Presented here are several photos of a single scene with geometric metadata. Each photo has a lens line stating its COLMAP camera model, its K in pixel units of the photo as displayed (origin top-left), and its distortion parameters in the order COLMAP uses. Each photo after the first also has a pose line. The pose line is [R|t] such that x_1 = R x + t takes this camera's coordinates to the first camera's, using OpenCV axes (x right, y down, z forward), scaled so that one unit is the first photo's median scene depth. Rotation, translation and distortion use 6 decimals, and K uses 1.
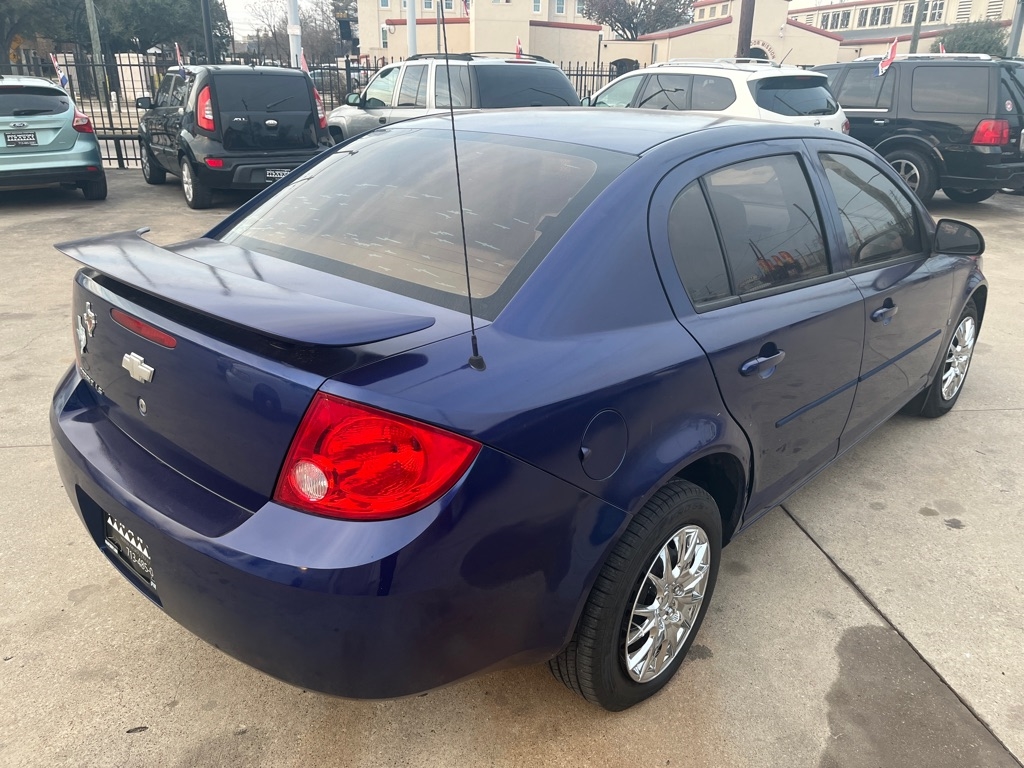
lens RADIAL K [[772.3, 0, 517.7], [0, 772.3, 382.2], [0, 0, 1]] dist [0.079053, -0.117123]
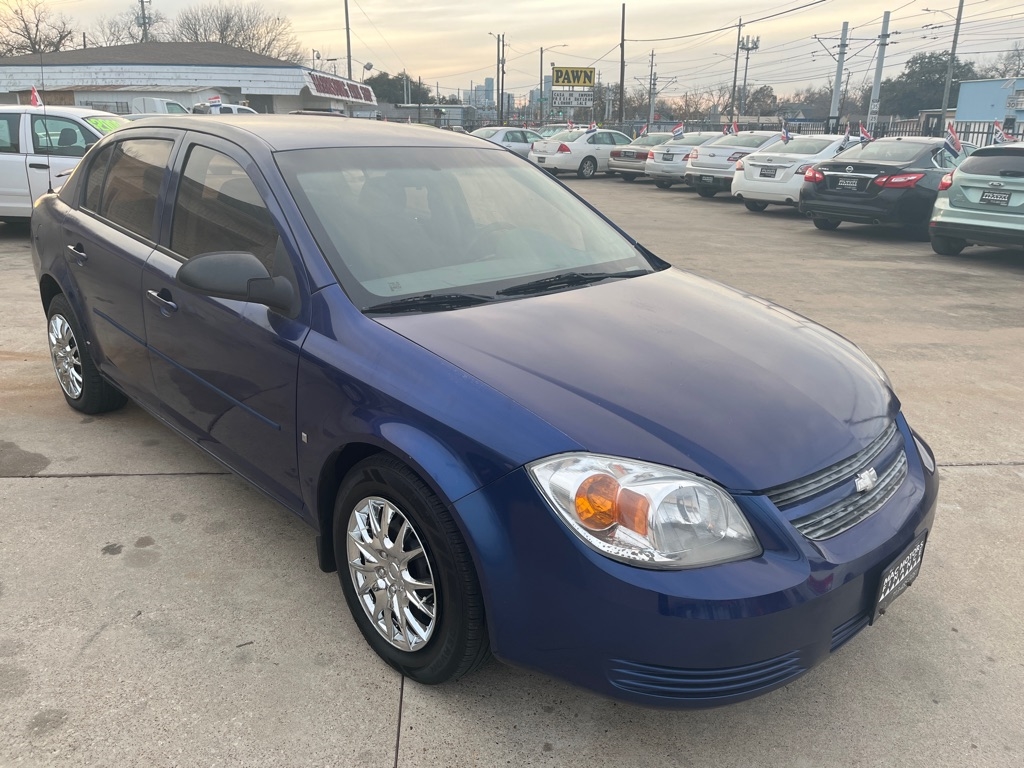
lens RADIAL K [[772.3, 0, 515.5], [0, 772.3, 385.3], [0, 0, 1]] dist [0.079053, -0.117123]
pose [[-0.052432, 0.294655, -0.954164, 1.531288], [-0.390359, 0.873408, 0.291168, -0.495728], [0.919169, 0.387733, 0.069227, 1.470169]]
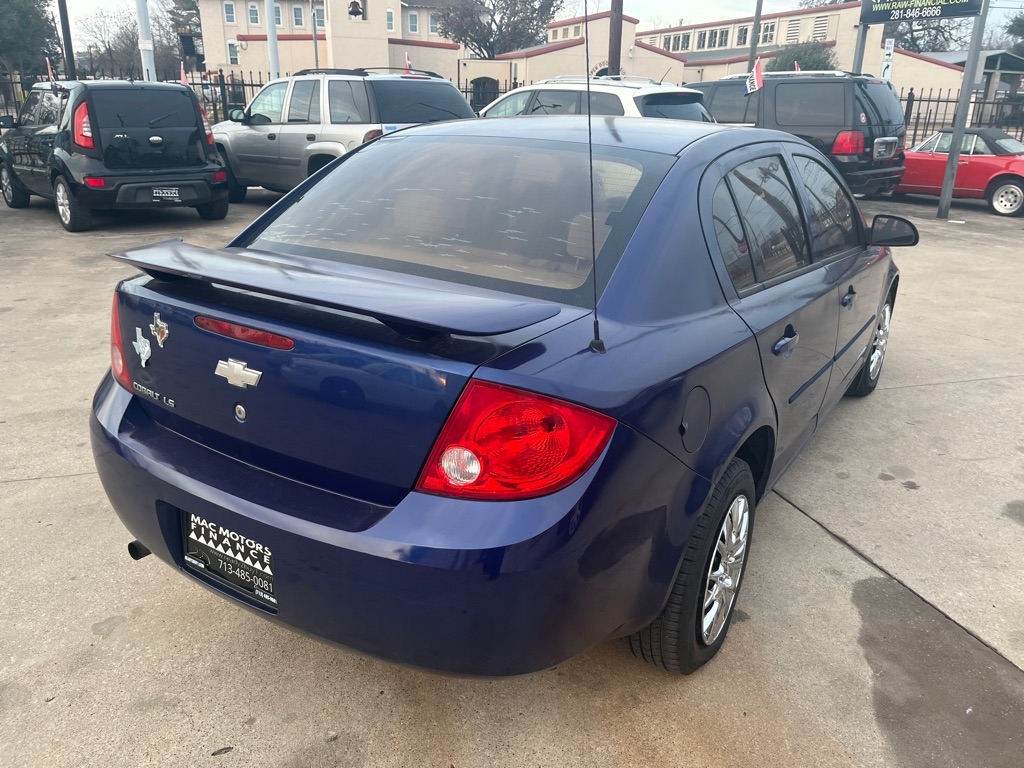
lens RADIAL K [[772.3, 0, 513.4], [0, 772.3, 385.8], [0, 0, 1]] dist [0.079053, -0.117123]
pose [[0.985498, -0.058424, 0.159310, -0.194195], [0.061031, 0.998069, -0.011518, 0.019390], [-0.158330, 0.021074, 0.987161, -0.018106]]
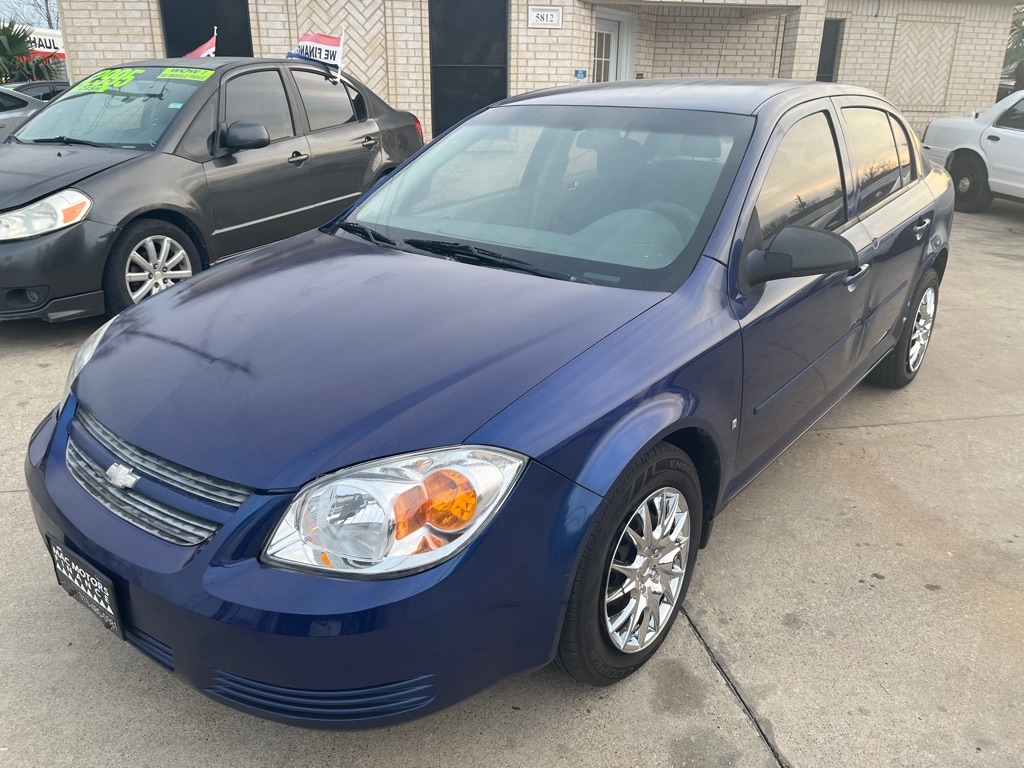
lens RADIAL K [[772.3, 0, 508.8], [0, 772.3, 384.6], [0, 0, 1]] dist [0.079053, -0.117123]
pose [[-0.998570, -0.011039, -0.052316, 0.524793], [-0.043444, 0.737877, 0.673536, -0.844808], [0.031168, 0.674845, -0.737301, 2.318391]]
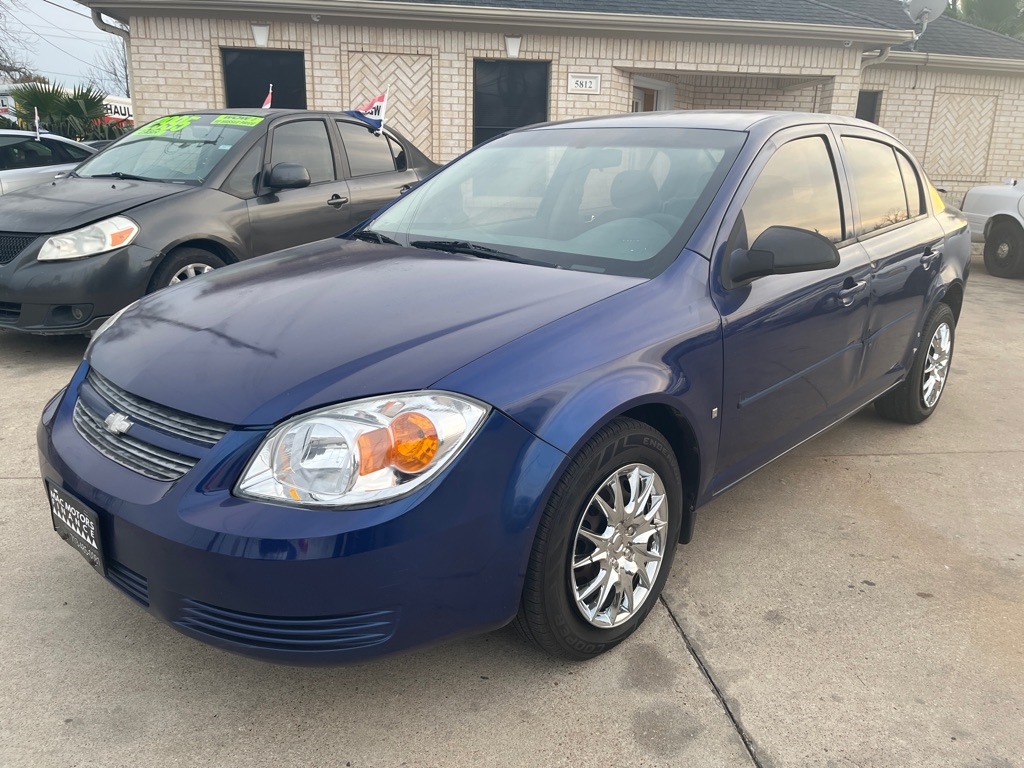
lens RADIAL K [[772.3, 0, 511.5], [0, 772.3, 386.4], [0, 0, 1]] dist [0.079053, -0.117123]
pose [[-0.998945, -0.045736, 0.004039, 0.460102], [-0.033870, 0.793447, 0.607696, -0.794904], [-0.030999, 0.606918, -0.794159, 2.401649]]
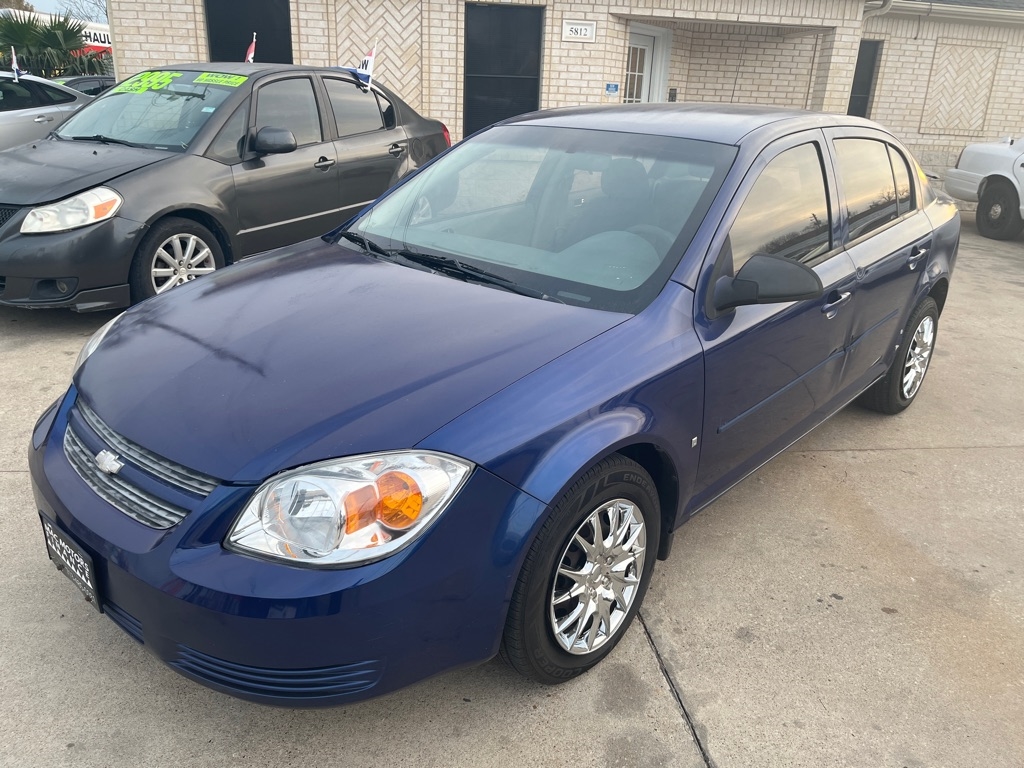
lens RADIAL K [[772.3, 0, 511.0], [0, 772.3, 384.0], [0, 0, 1]] dist [0.079053, -0.117123]
pose [[-0.998216, -0.058305, -0.012855, 0.460354], [-0.051877, 0.740406, 0.670155, -0.882211], [-0.029555, 0.669626, -0.742110, 2.347344]]
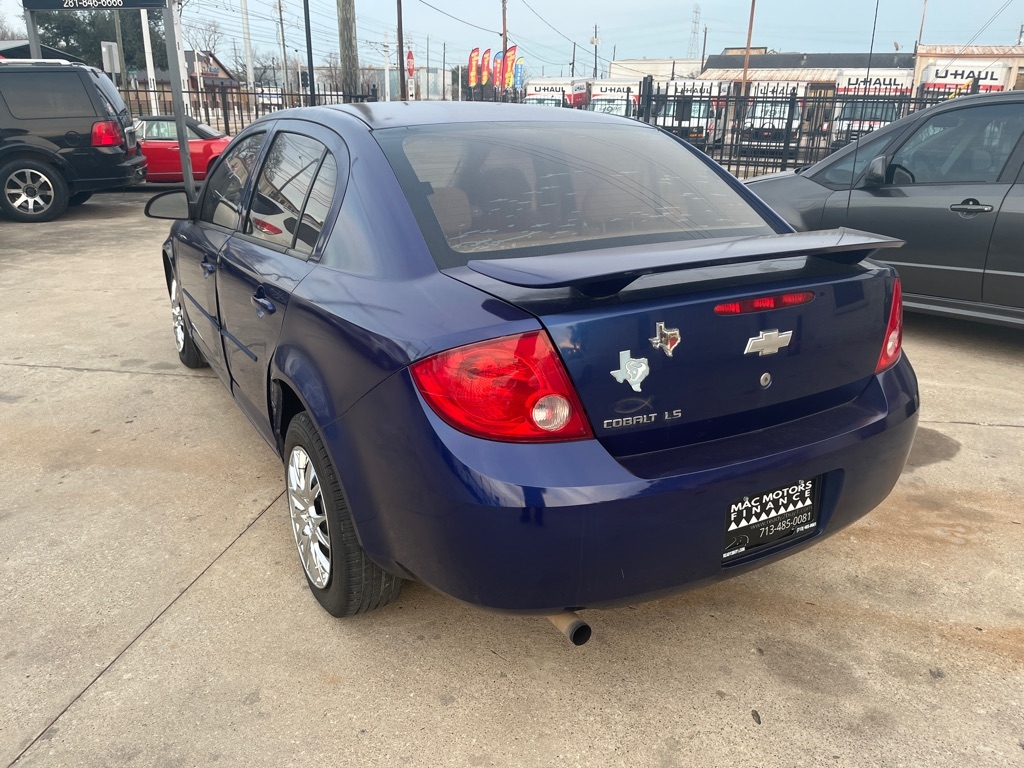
lens RADIAL K [[772.3, 0, 516.3], [0, 772.3, 386.0], [0, 0, 1]] dist [0.079053, -0.117123]
pose [[0.312682, -0.337515, 0.887870, -0.996402], [0.342695, 0.911870, 0.225950, -0.205583], [-0.885884, 0.233618, 0.400790, 0.577964]]
